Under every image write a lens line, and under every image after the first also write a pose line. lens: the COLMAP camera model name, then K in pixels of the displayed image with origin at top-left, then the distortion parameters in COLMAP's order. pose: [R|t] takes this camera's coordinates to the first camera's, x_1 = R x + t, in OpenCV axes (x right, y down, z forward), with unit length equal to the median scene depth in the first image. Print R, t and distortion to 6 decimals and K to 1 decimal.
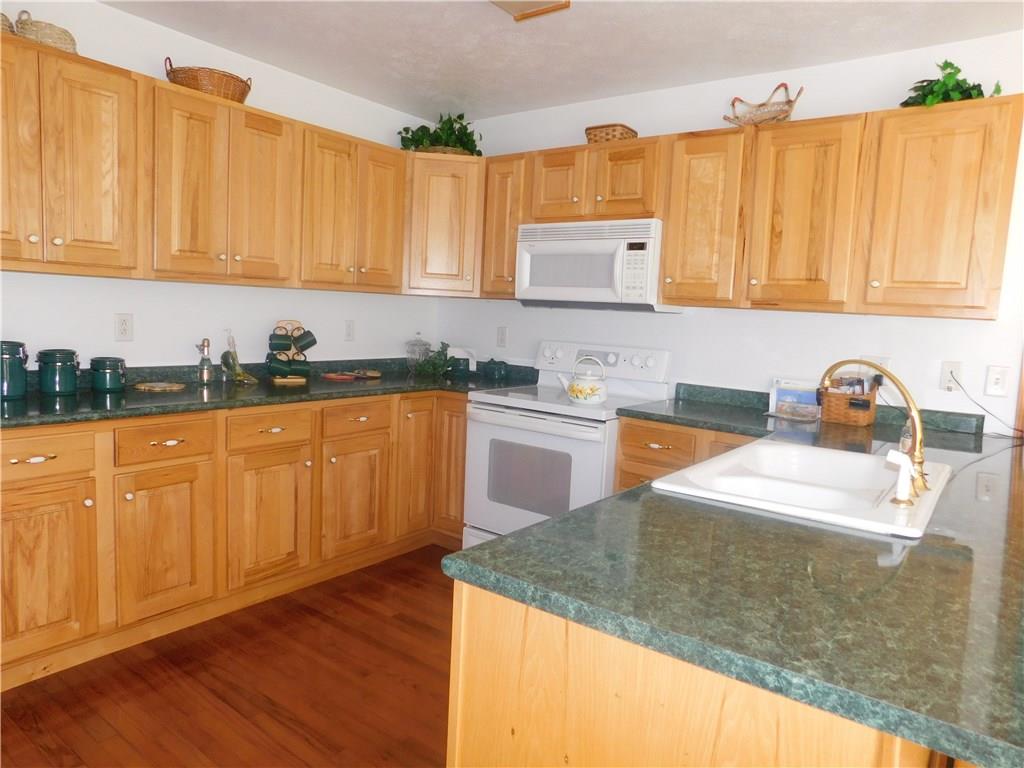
lens RADIAL K [[678.5, 0, 518.4], [0, 678.5, 381.9], [0, 0, 1]] dist [-0.064417, 0.051643]
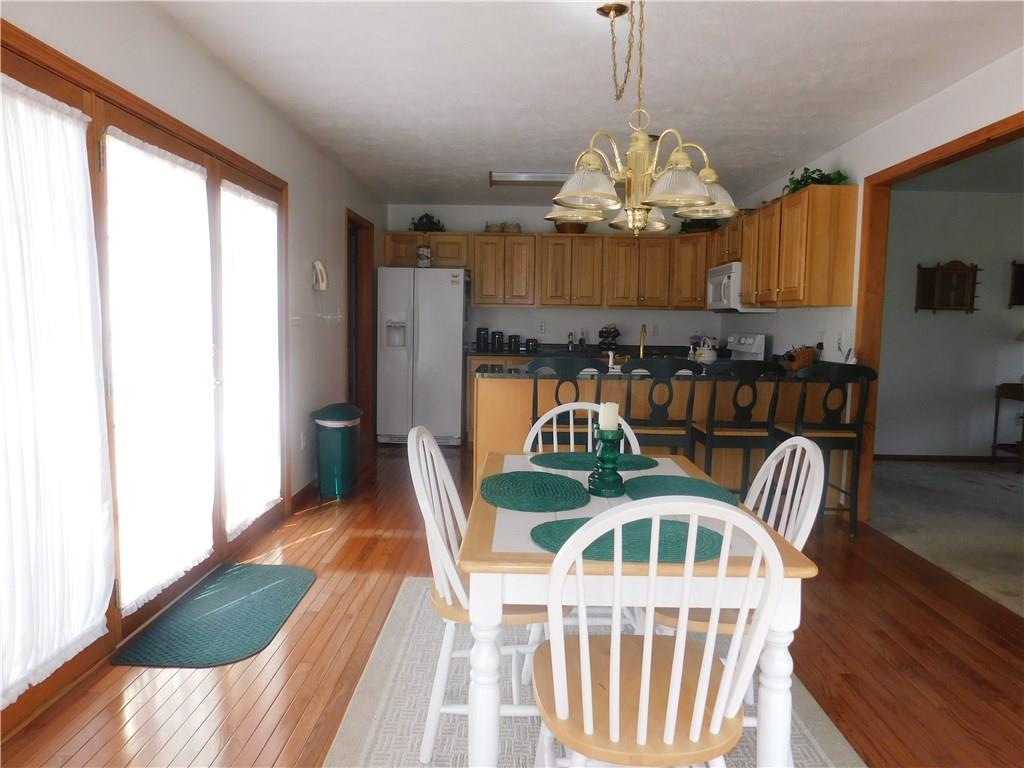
lens RADIAL K [[678.5, 0, 511.1], [0, 678.5, 380.5], [0, 0, 1]] dist [-0.064417, 0.051643]
pose [[0.591281, 0.033705, -0.805761, 1.282202], [-0.073464, 0.997223, -0.012196, 0.143294], [0.803113, 0.066406, 0.592115, -0.544647]]
